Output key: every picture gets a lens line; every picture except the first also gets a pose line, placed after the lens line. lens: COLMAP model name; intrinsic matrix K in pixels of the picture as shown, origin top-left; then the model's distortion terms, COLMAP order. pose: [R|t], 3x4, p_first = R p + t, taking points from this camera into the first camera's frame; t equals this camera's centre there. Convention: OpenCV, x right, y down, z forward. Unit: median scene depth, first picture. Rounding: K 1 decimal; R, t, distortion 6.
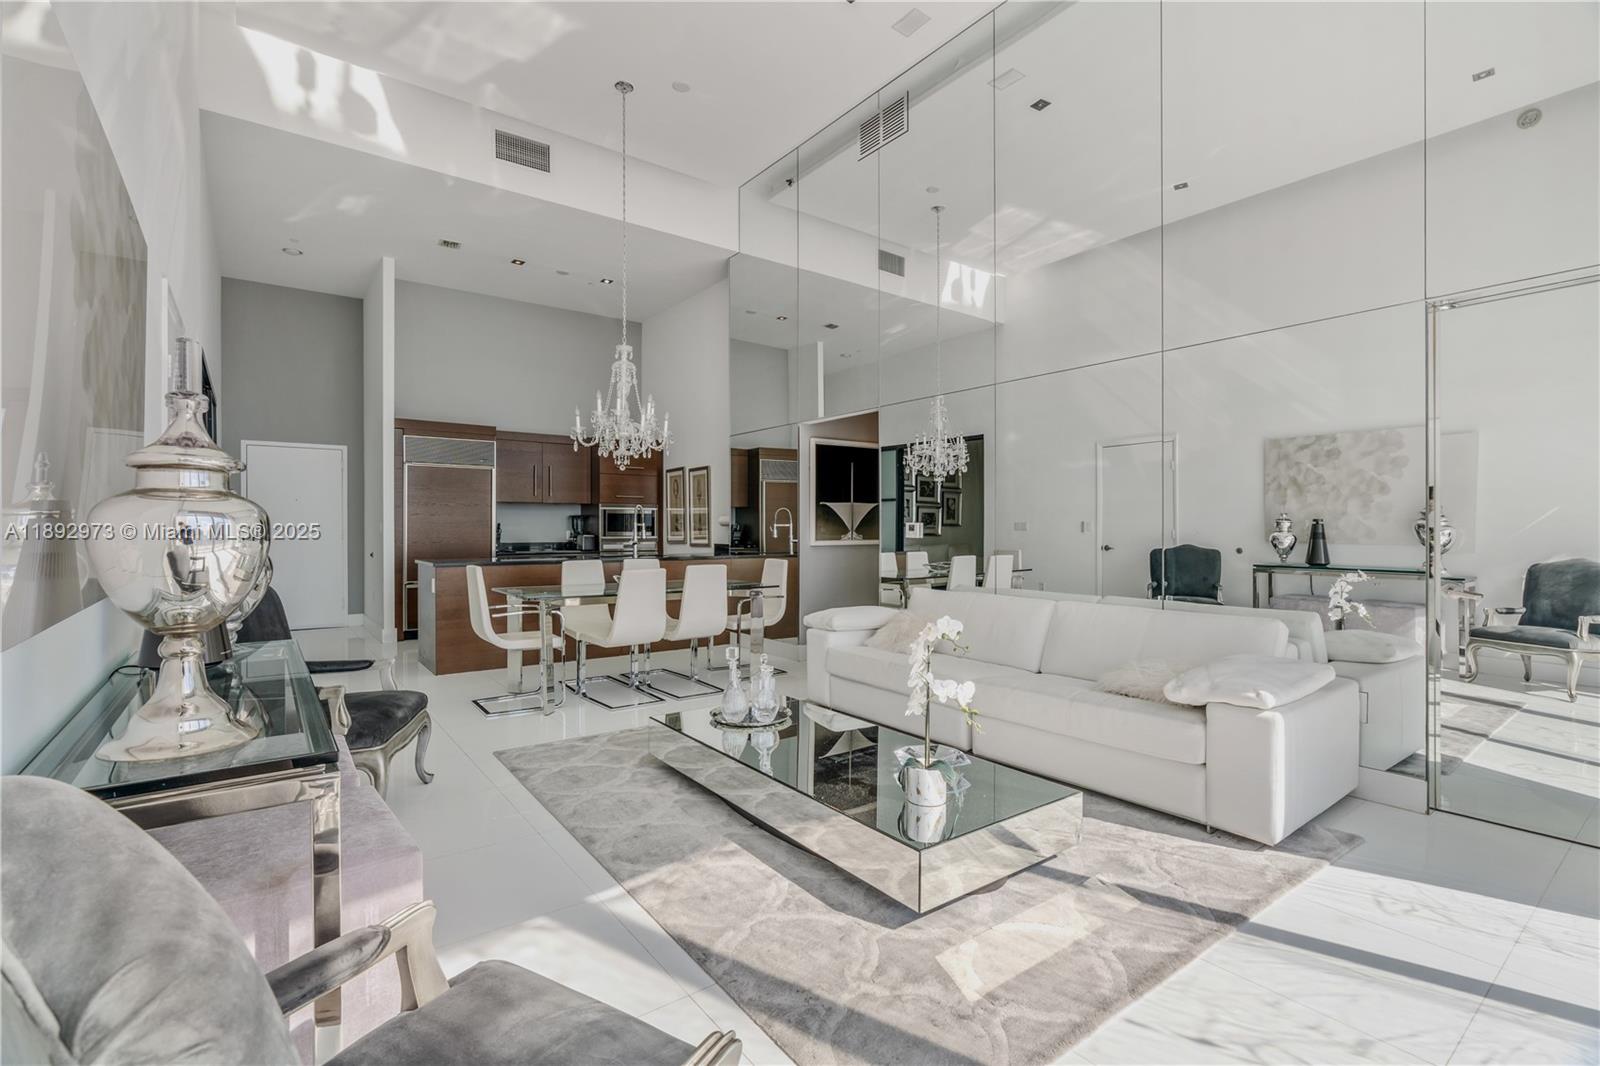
lens RADIAL K [[717.3, 0, 784.5], [0, 717.3, 540.8], [0, 0, 1]] dist [-0.002297, -0.000102]
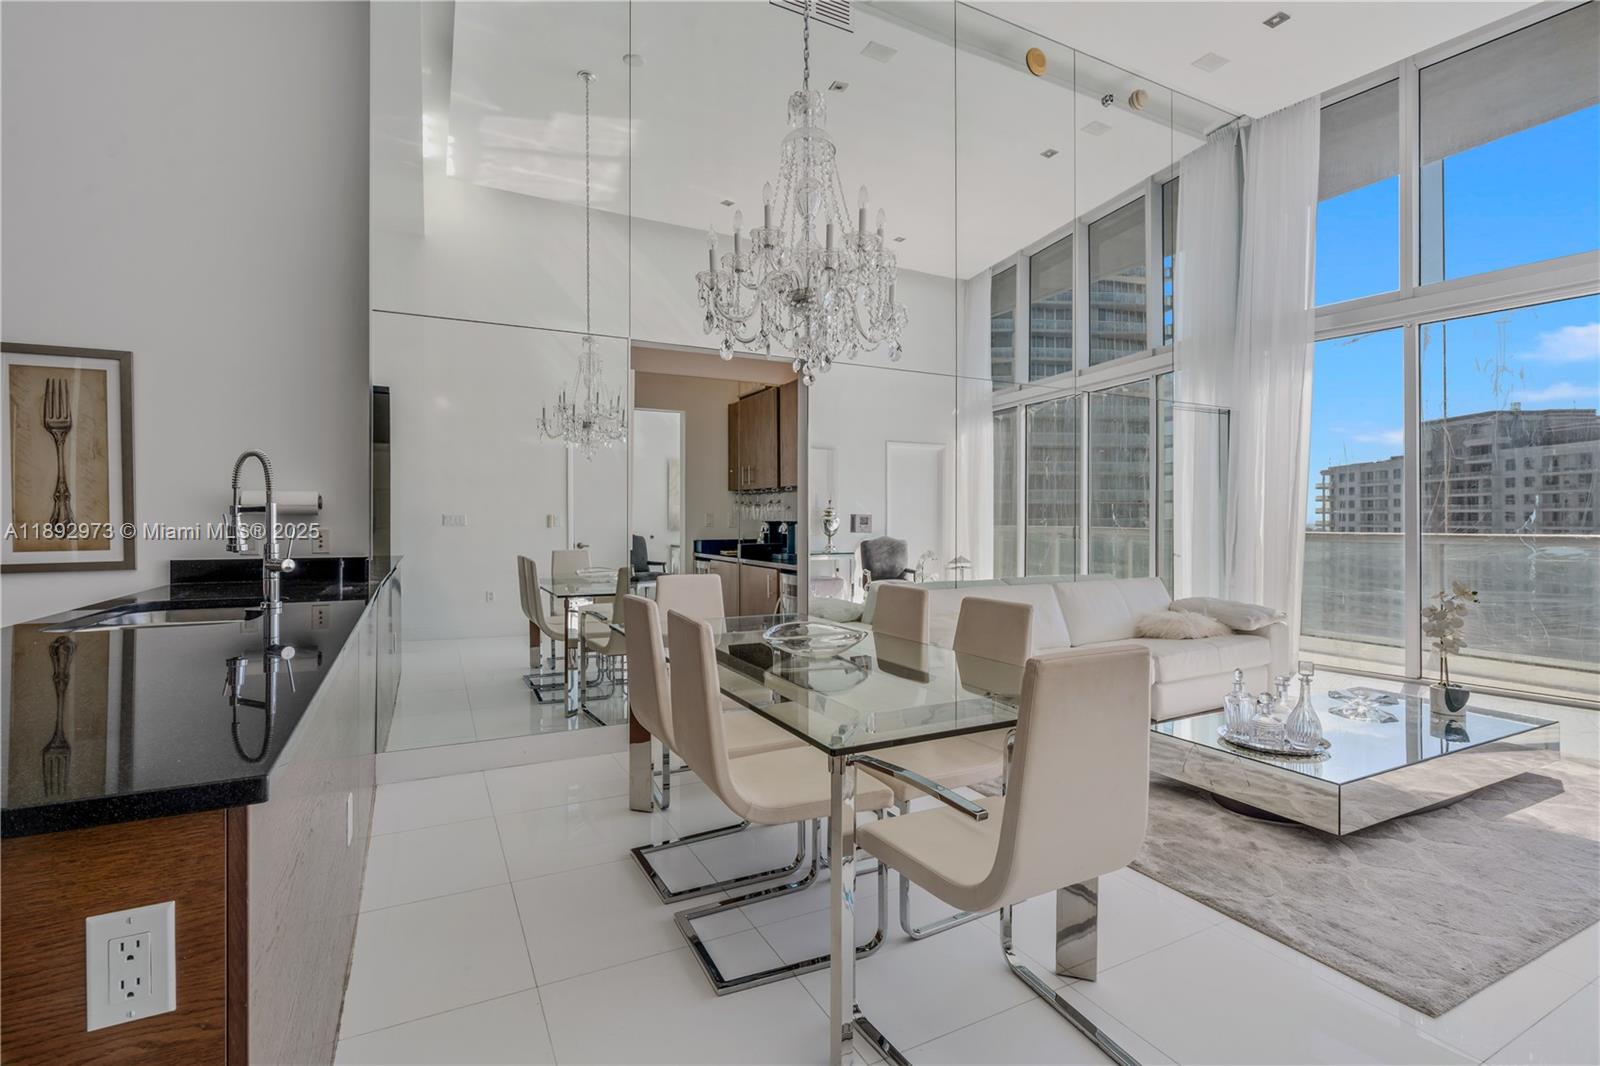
lens RADIAL K [[717.3, 0, 794.6], [0, 717.3, 517.7], [0, 0, 1]] dist [-0.002297, -0.000102]
pose [[0.154955, -0.012641, 0.987841, -0.459473], [0.002452, 0.999920, 0.012411, -0.024428], [-0.987919, 0.000499, 0.154973, 0.652678]]
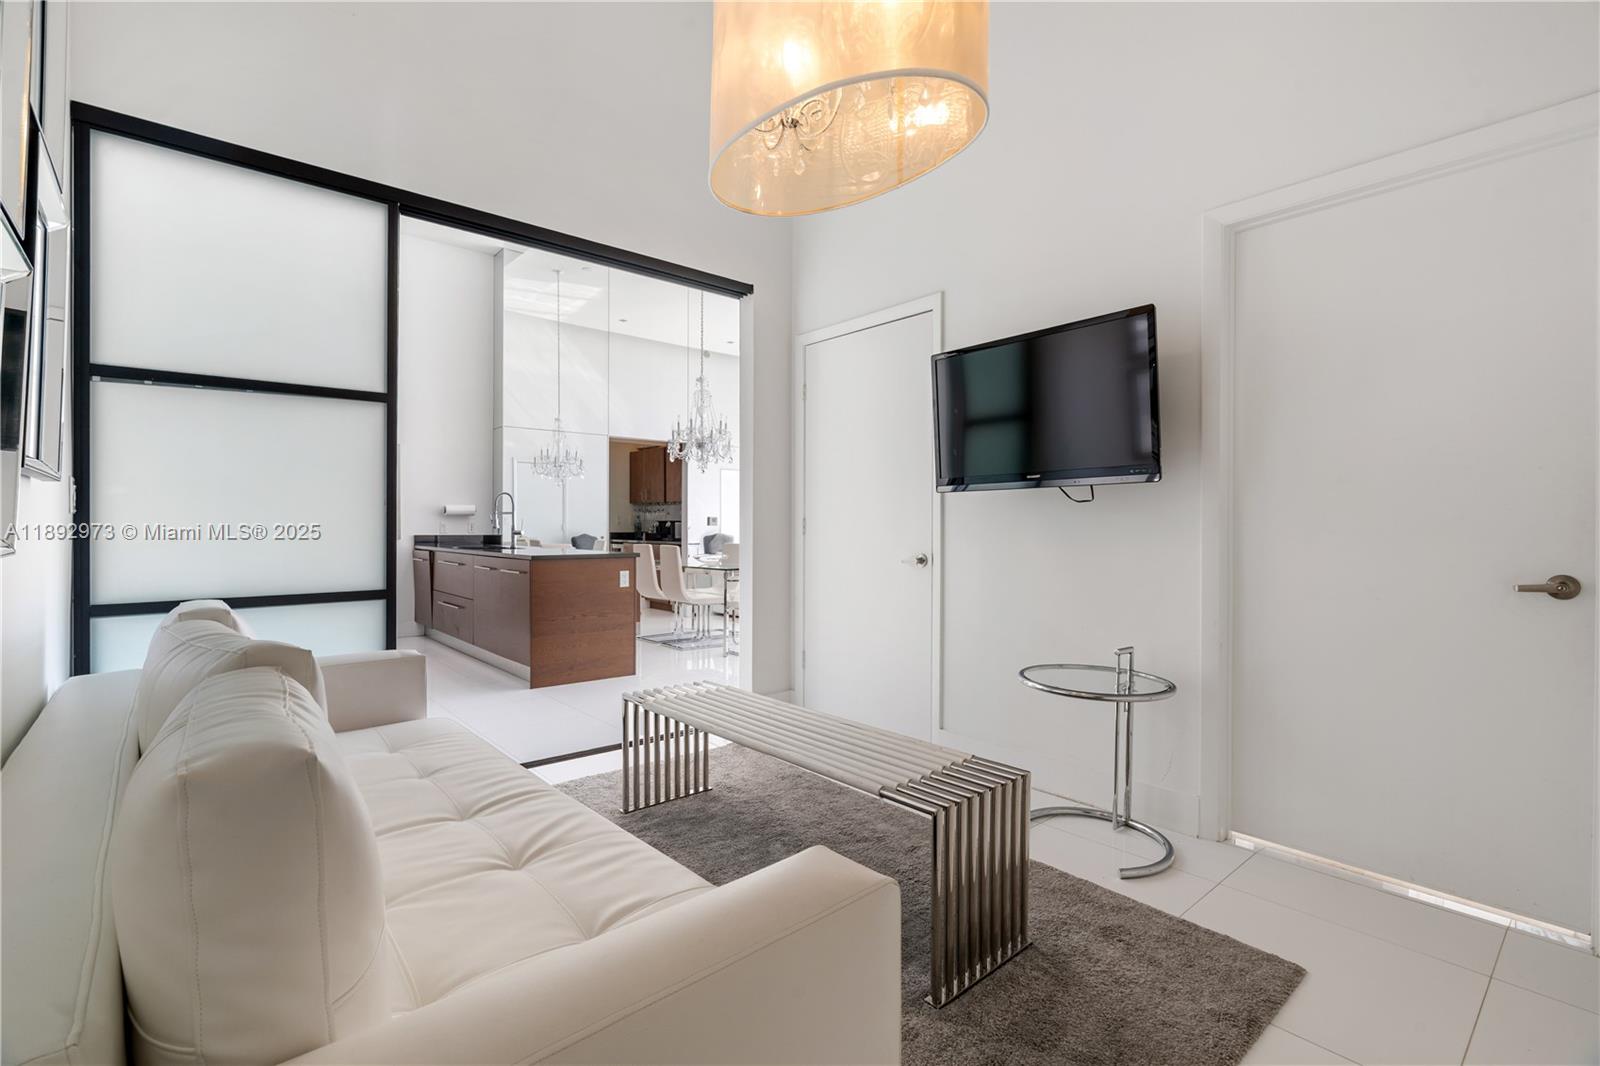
lens RADIAL K [[717.3, 0, 798.6], [0, 717.3, 522.2], [0, 0, 1]] dist [-0.002297, -0.000102]
pose [[-0.088423, -0.012000, 0.996011, -0.700723], [-0.001992, 0.999928, 0.011870, -0.024691], [-0.996081, -0.000935, -0.088441, 0.652520]]
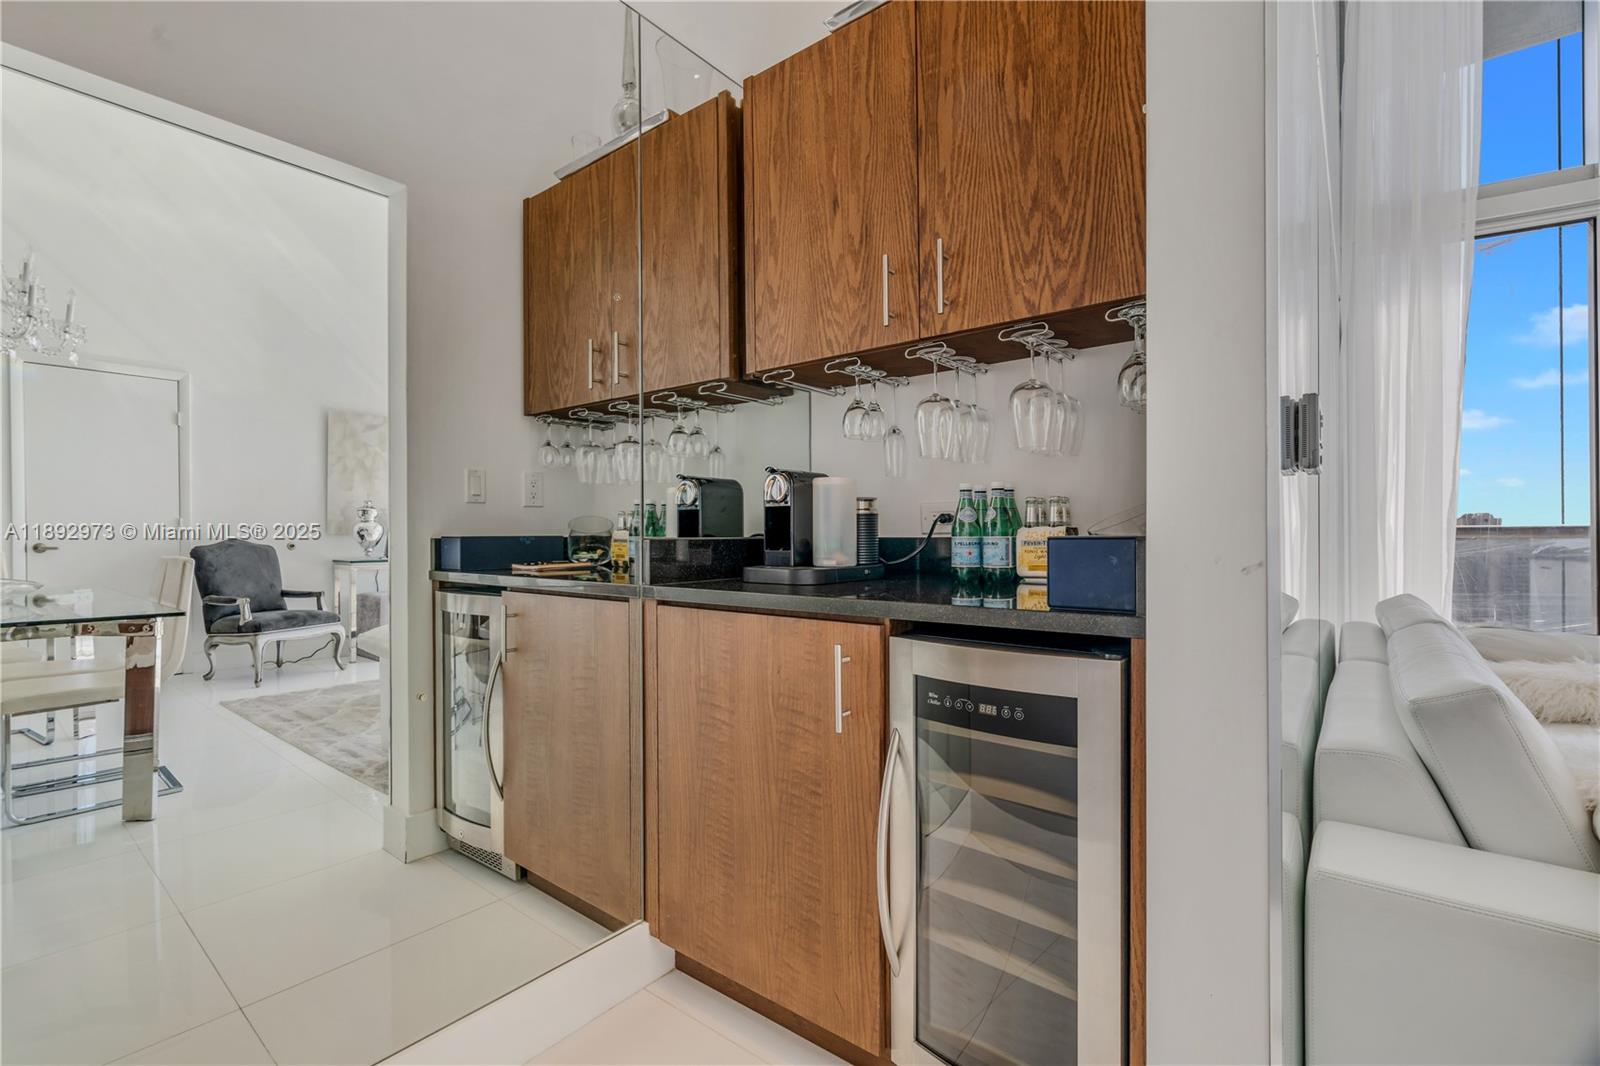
lens RADIAL K [[717.3, 0, 799.7], [0, 717.3, 534.4], [0, 0, 1]] dist [-0.002297, -0.000102]
pose [[-0.266922, -0.017668, 0.963556, -0.283697], [-0.000890, 0.999836, 0.018086, -0.013471], [-0.963718, 0.003970, -0.266894, 0.719028]]
